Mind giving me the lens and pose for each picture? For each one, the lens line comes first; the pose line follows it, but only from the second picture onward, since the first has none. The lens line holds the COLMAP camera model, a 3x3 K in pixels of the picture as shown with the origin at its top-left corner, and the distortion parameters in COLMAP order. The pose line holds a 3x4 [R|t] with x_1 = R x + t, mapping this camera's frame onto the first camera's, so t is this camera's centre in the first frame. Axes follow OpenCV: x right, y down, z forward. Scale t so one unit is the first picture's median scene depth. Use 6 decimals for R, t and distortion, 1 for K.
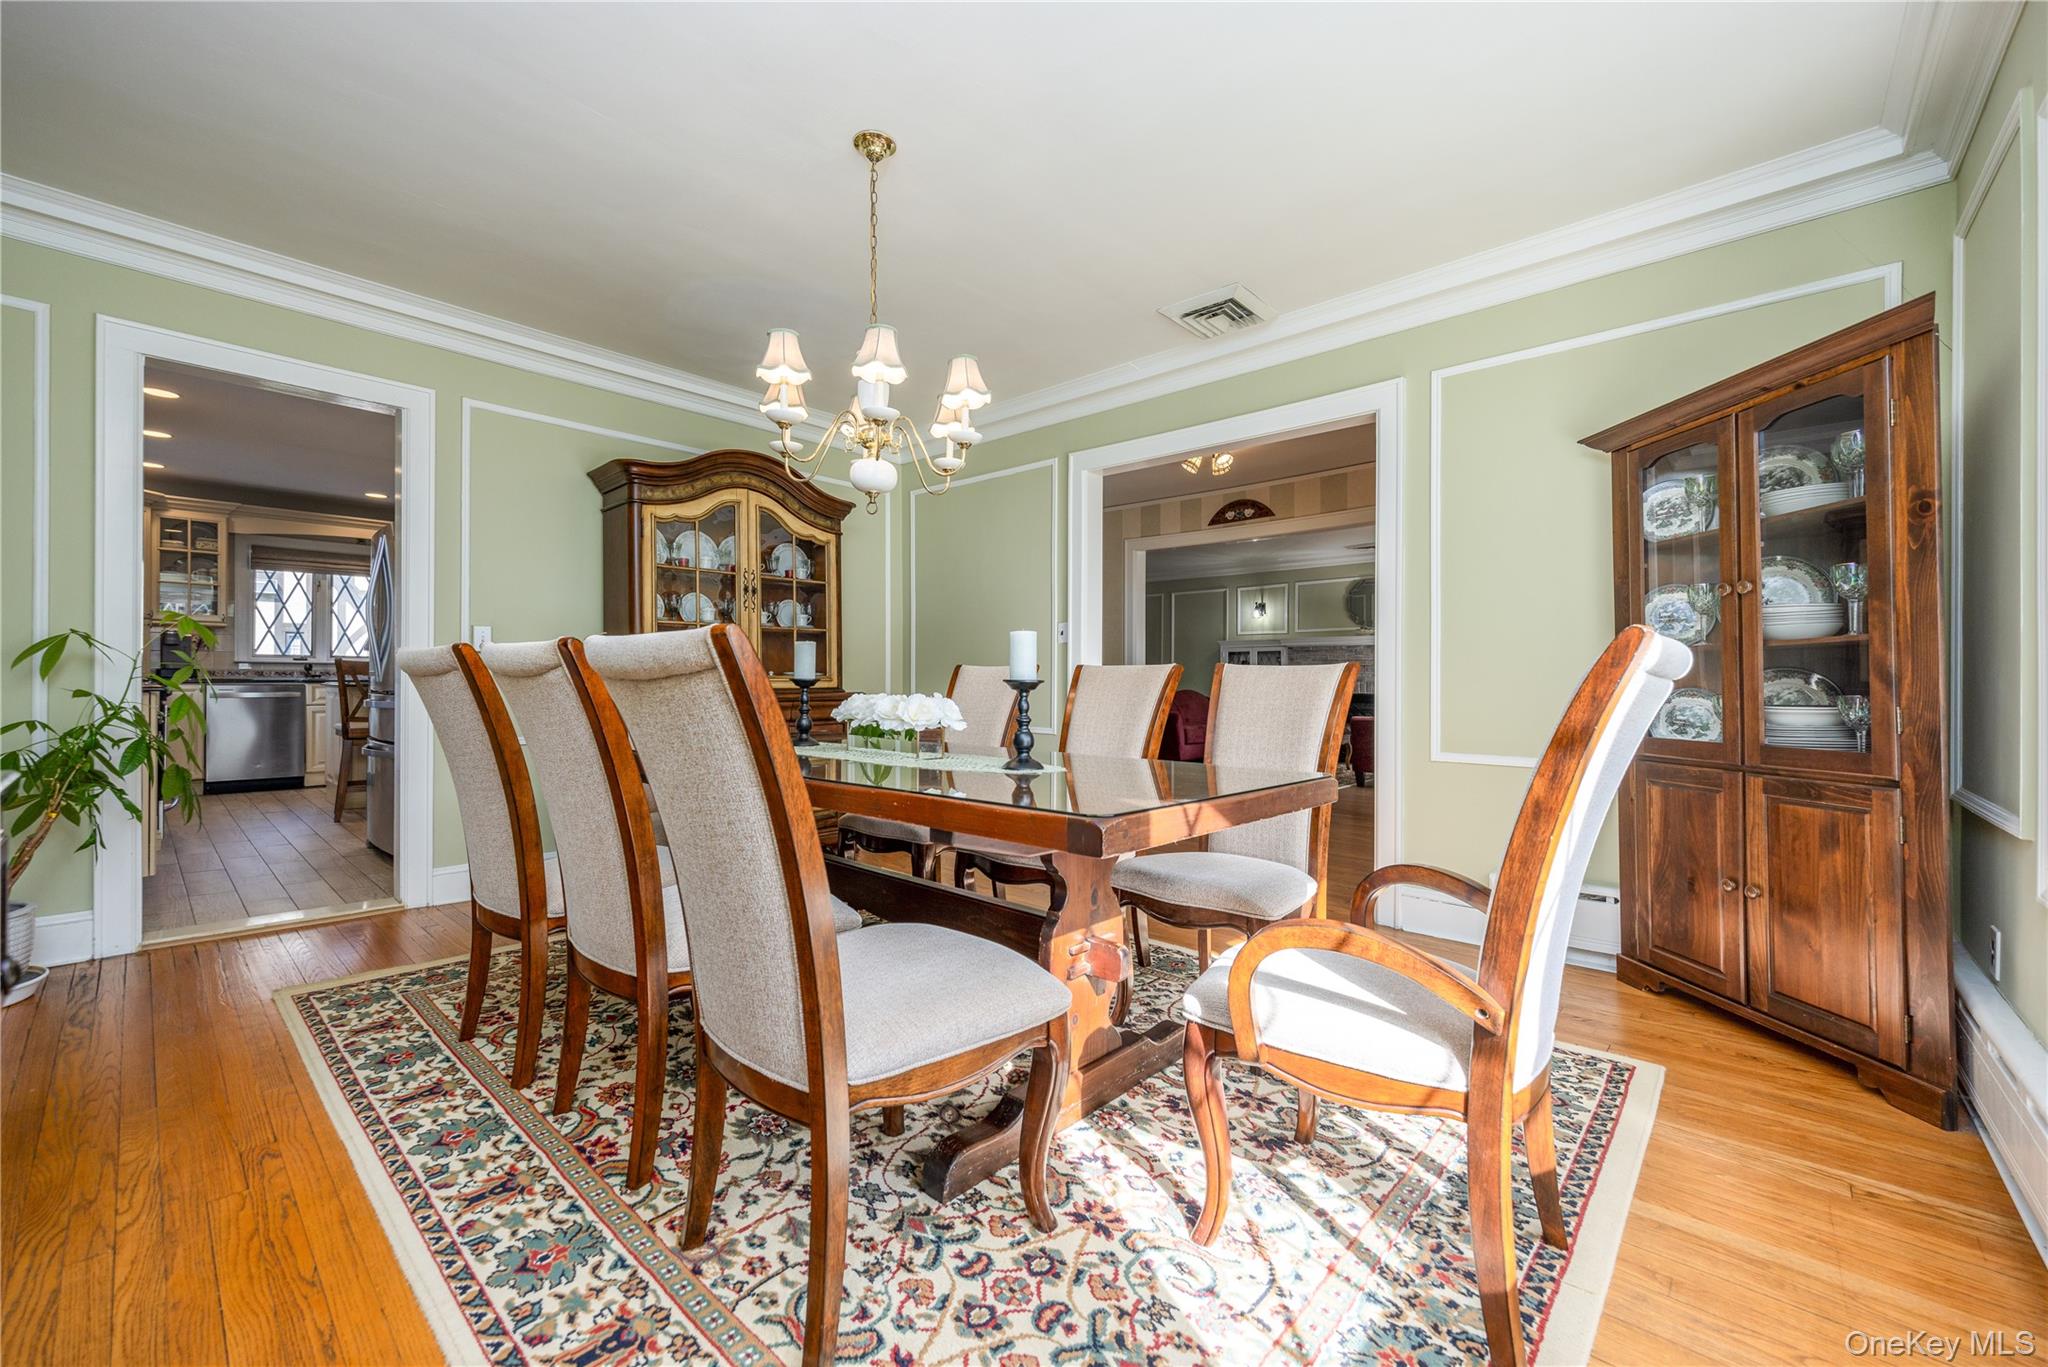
lens RADIAL K [[817.2, 0, 1025.4], [0, 817.2, 680.8], [0, 0, 1]] dist [-0.006999, -0.000219]
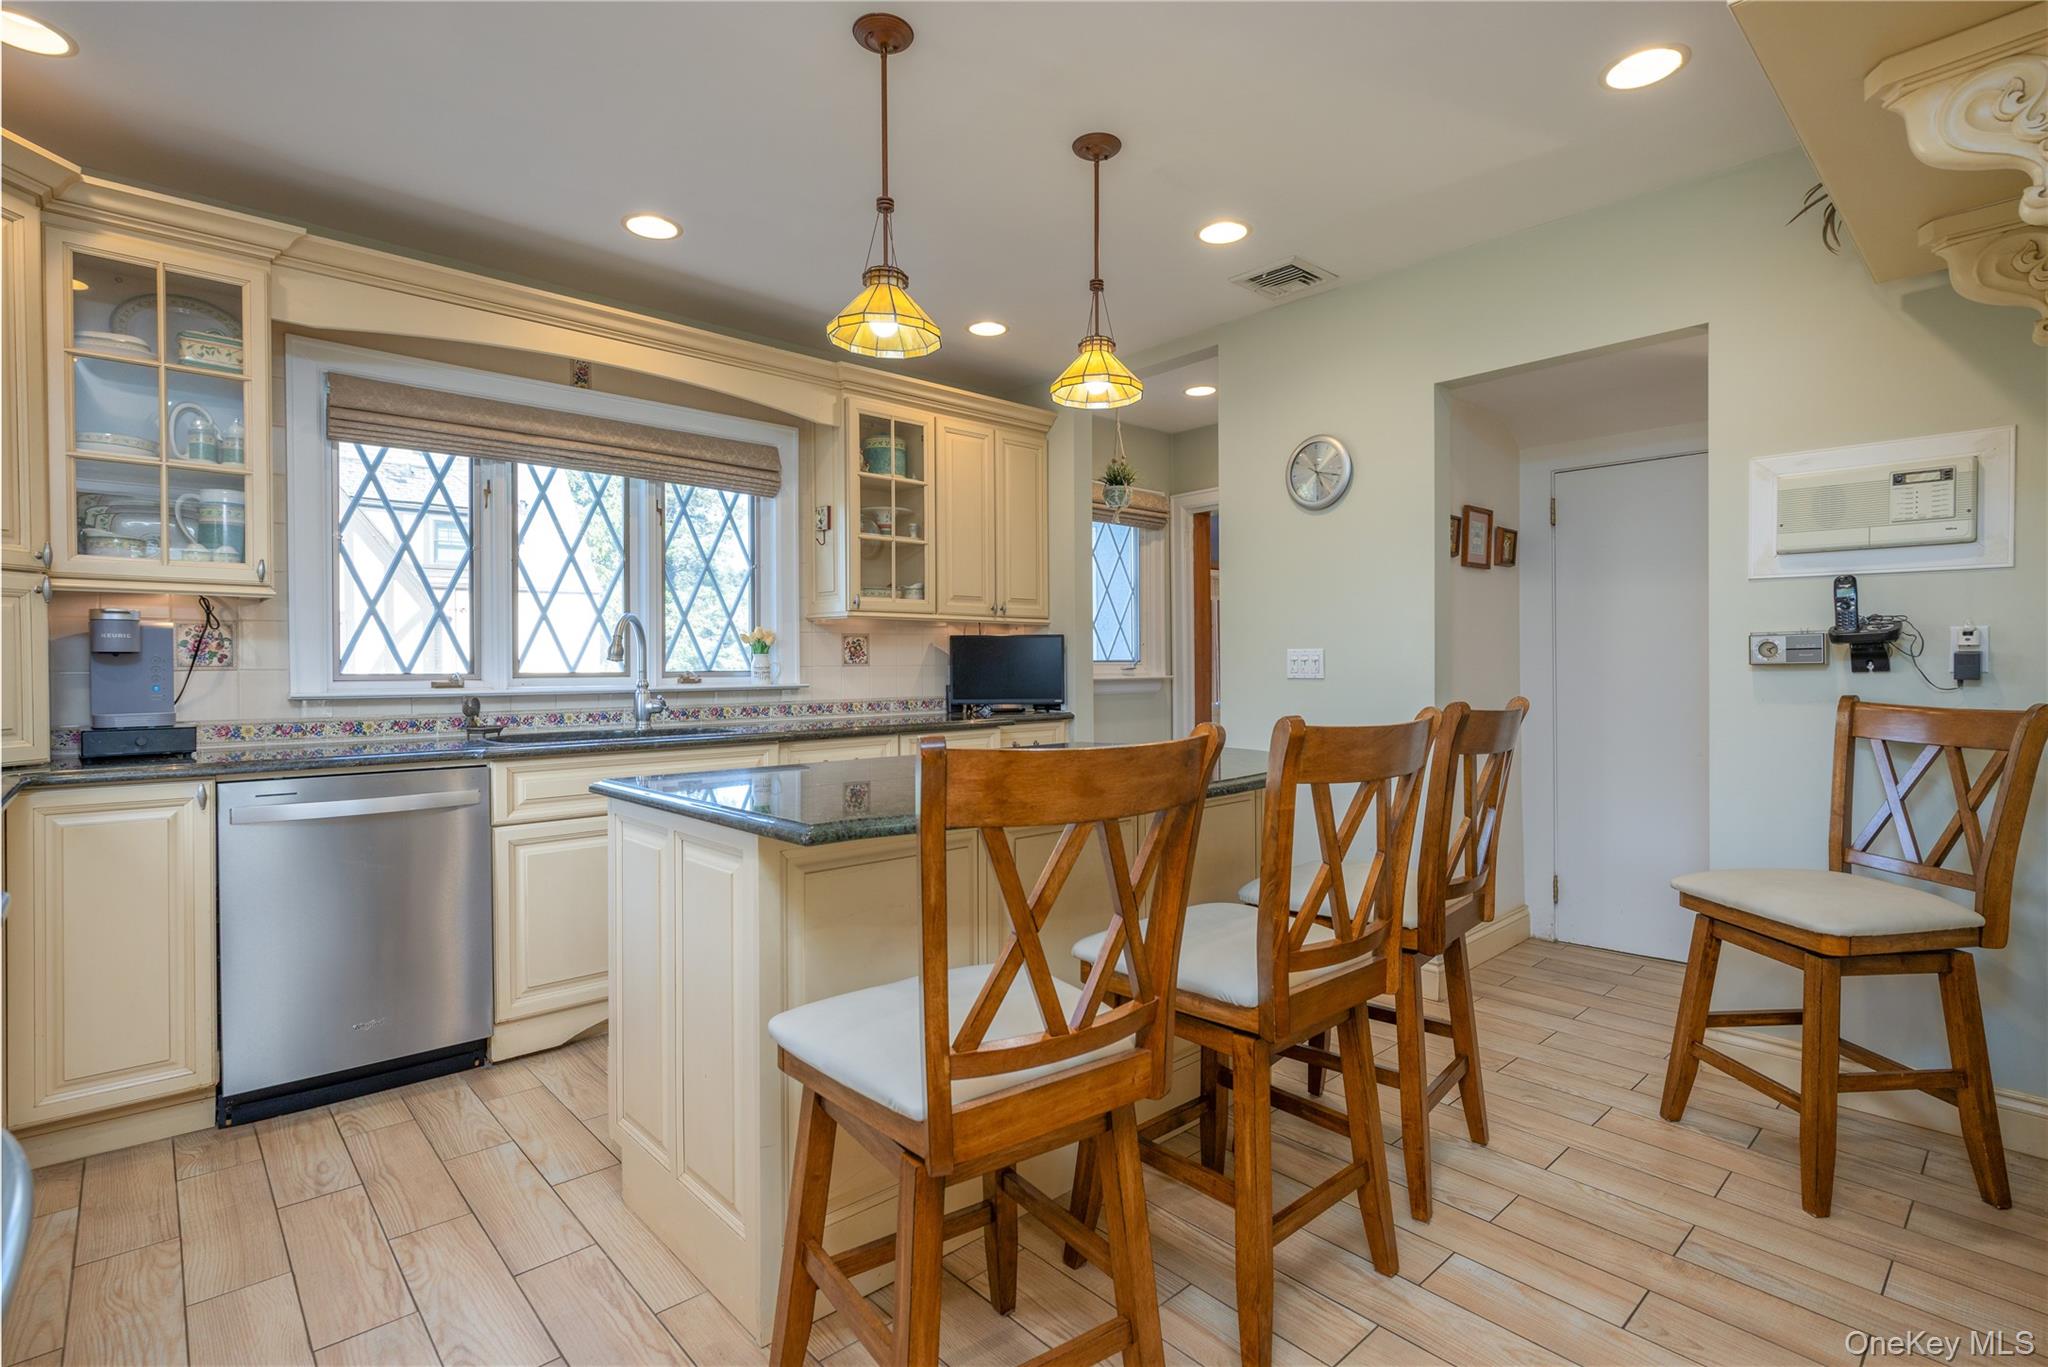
lens RADIAL K [[965.4, 0, 1022.3], [0, 965.4, 673.3], [0, 0, 1]] dist [0.000584, 0.000377]
pose [[0.996179, -0.011241, -0.086606, -0.620230], [0.011942, 0.999900, 0.007579, -0.033803], [0.086513, -0.008584, 0.996214, 0.608258]]
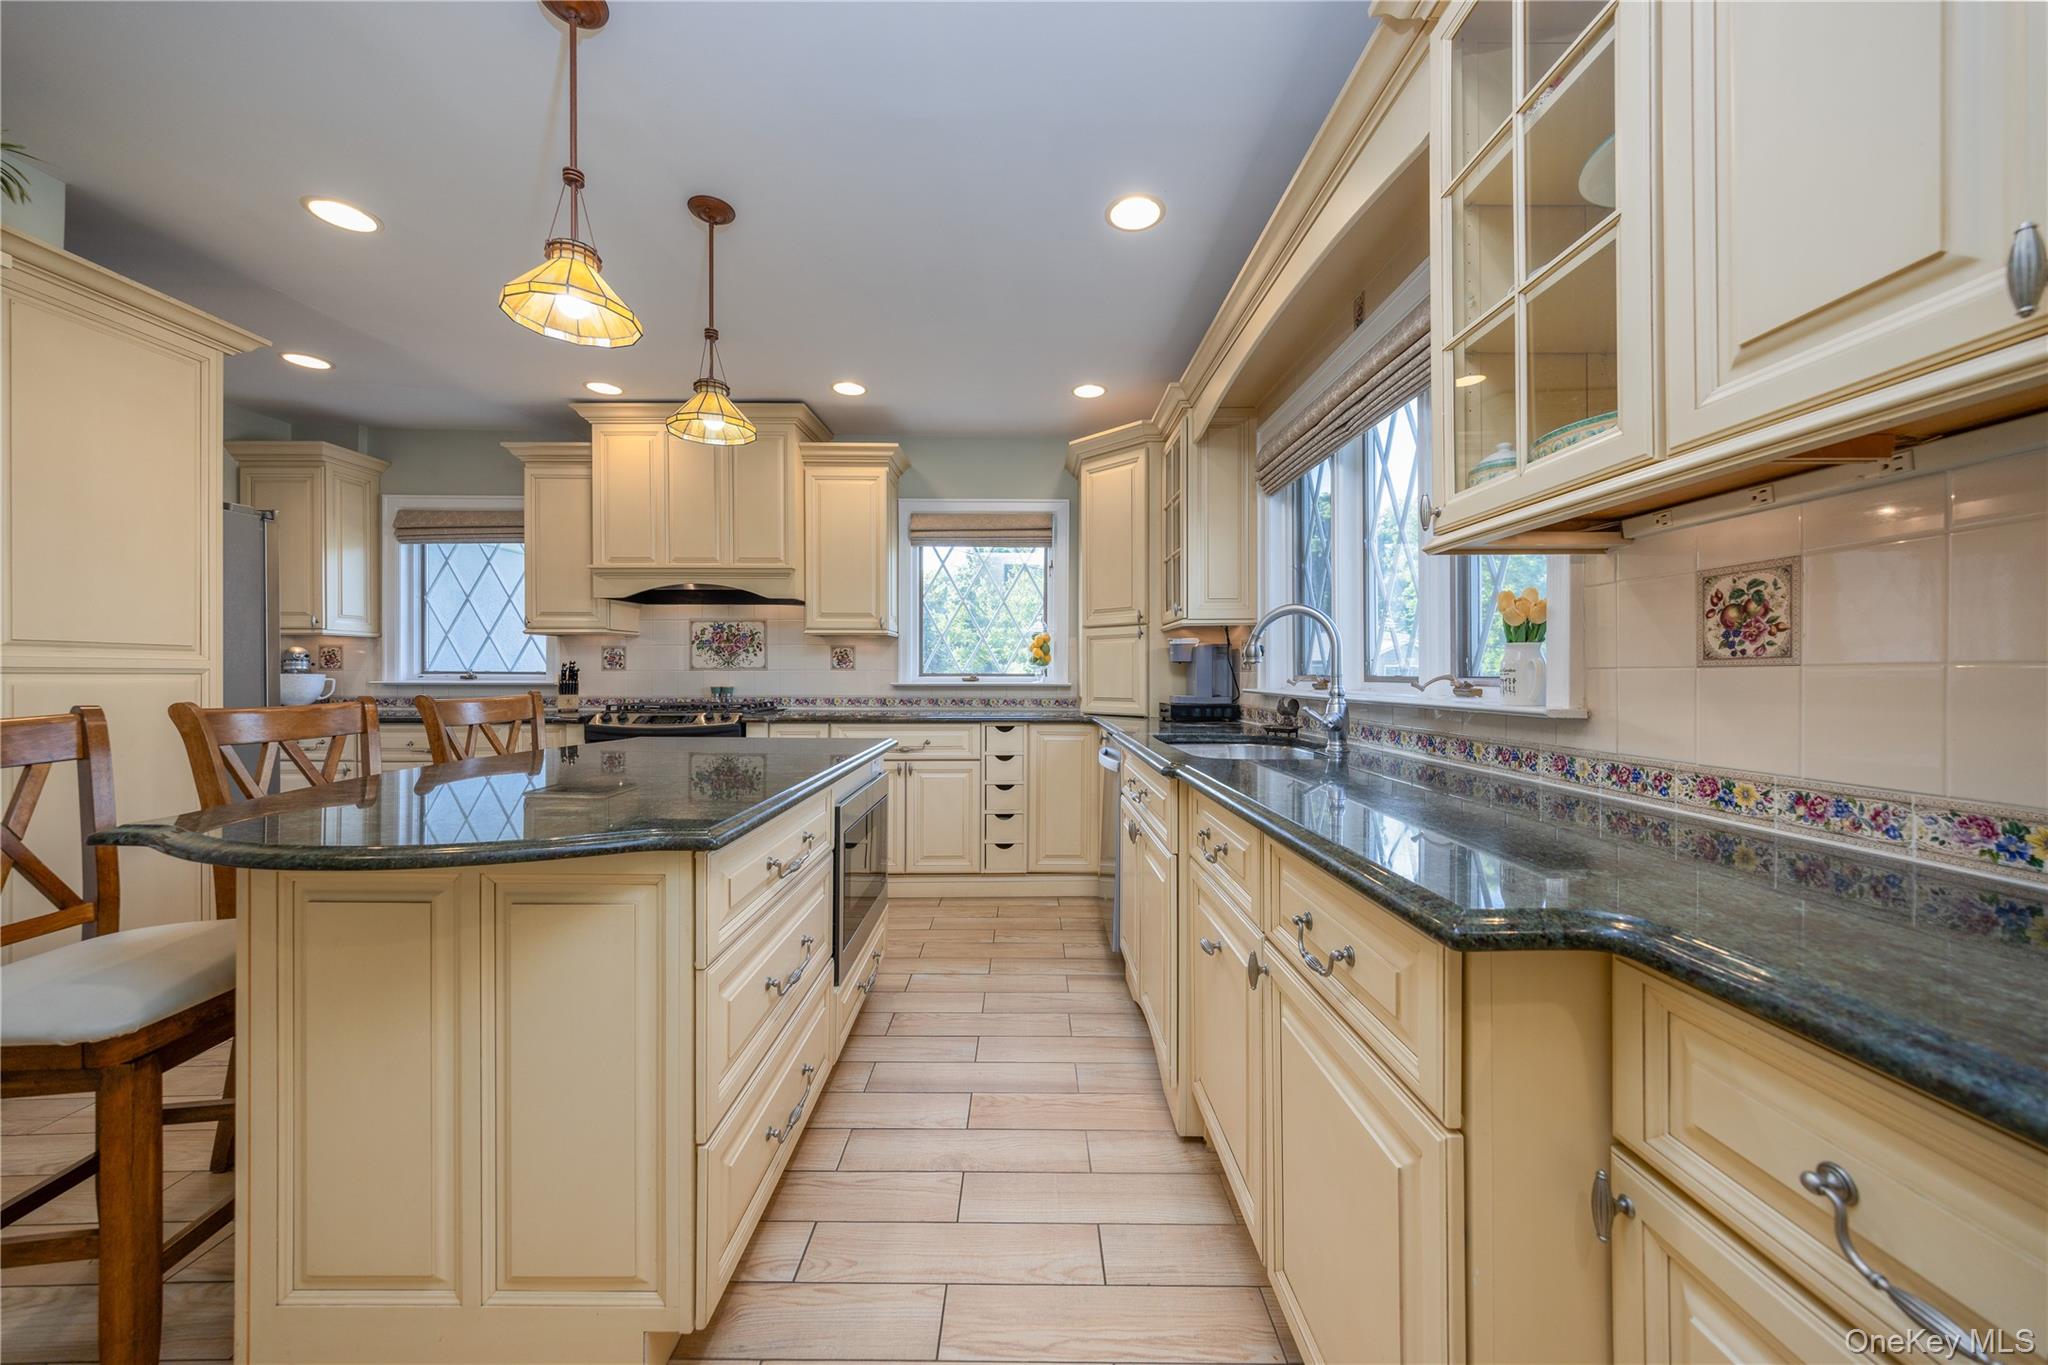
lens RADIAL K [[725.9, 0, 1016.0], [0, 725.9, 675.5], [0, 0, 1]] dist [-0.000001, -0.000192]
pose [[-0.745444, -0.002620, -0.666564, -0.571720], [-0.001226, 0.999996, -0.002558, -0.032452], [0.666568, -0.001090, -0.745444, 1.234438]]
